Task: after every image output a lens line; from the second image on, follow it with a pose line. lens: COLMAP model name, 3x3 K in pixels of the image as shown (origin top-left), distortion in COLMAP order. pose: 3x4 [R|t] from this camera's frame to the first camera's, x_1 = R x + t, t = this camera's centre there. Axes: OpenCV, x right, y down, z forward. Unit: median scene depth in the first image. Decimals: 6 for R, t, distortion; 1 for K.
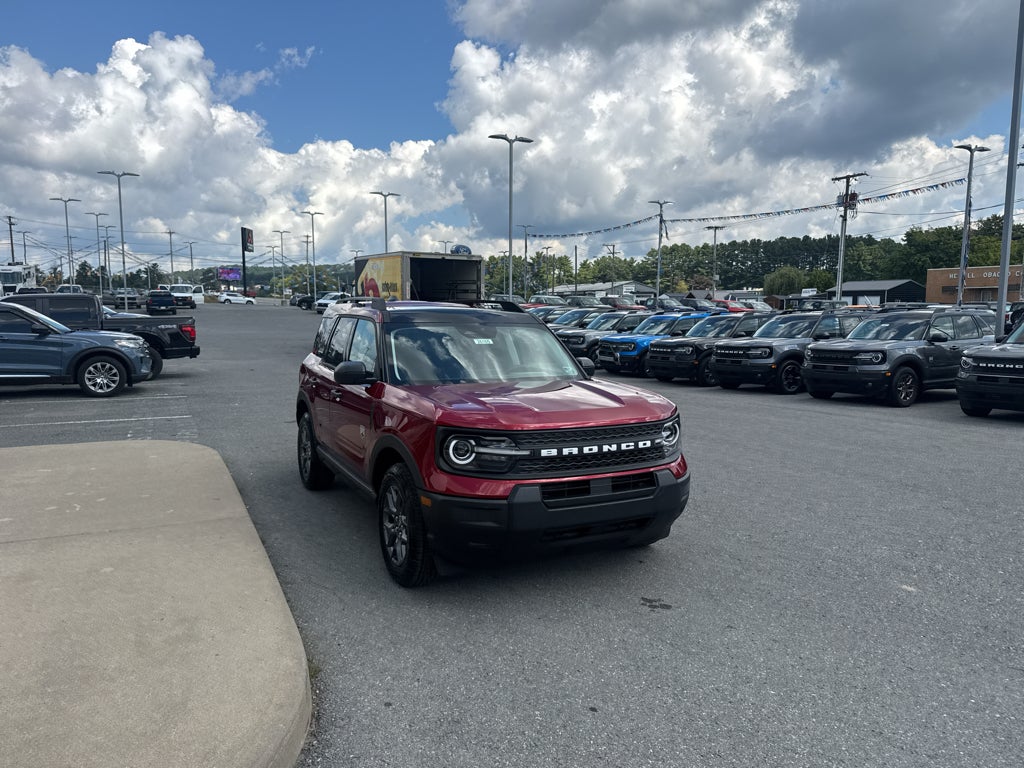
lens RADIAL K [[715.1, 0, 519.1], [0, 715.1, 411.7], [0, 0, 1]] dist [0.030676, -0.039103]
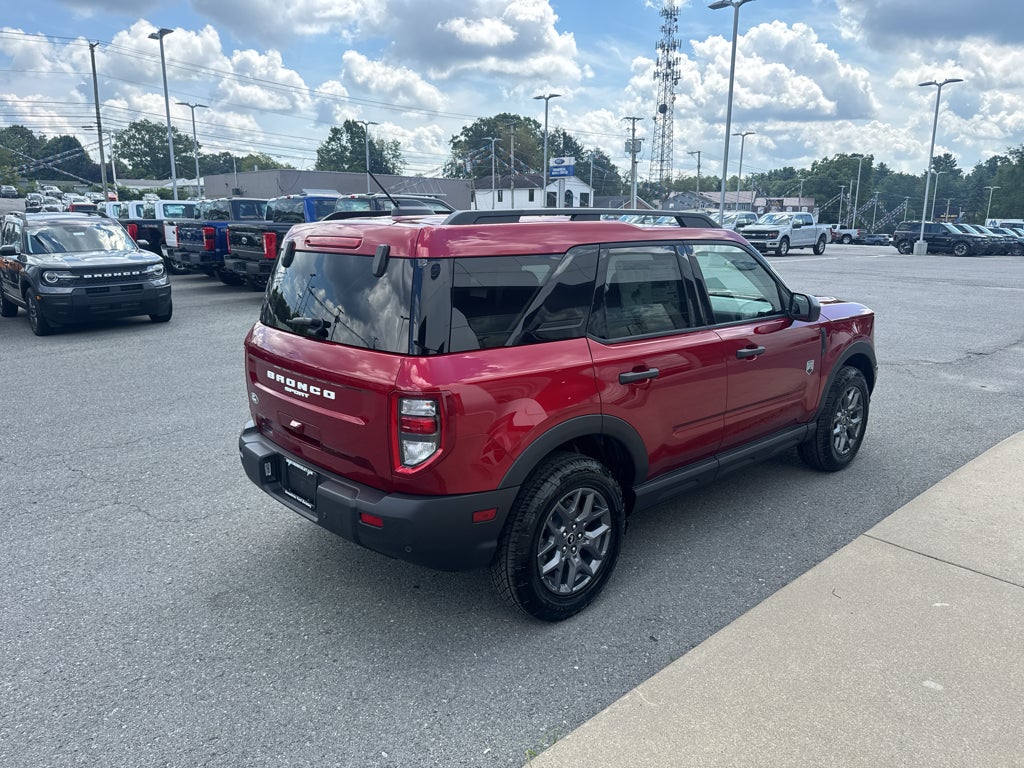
lens RADIAL K [[715.1, 0, 515.0], [0, 715.1, 390.4], [0, 0, 1]] dist [0.030676, -0.039103]
pose [[-0.259707, -0.227920, 0.938405, -0.080758], [0.129631, 0.954725, 0.267759, -0.019133], [-0.956947, 0.191186, -0.218404, 0.128647]]
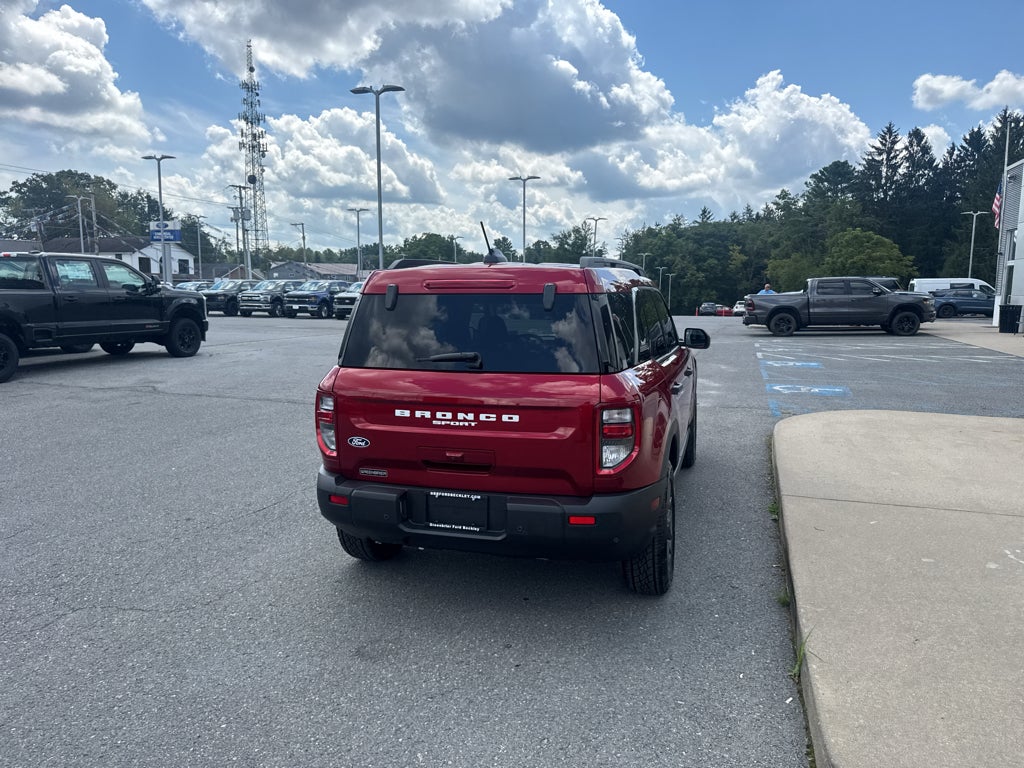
lens RADIAL K [[716.3, 0, 513.6], [0, 716.3, 396.8], [0, 0, 1]] dist [0.022208, -0.033383]
pose [[-0.718239, -0.107033, 0.687515, -0.068120], [0.089976, 0.965514, 0.244309, -0.022127], [-0.689955, 0.237331, -0.683839, 0.167278]]
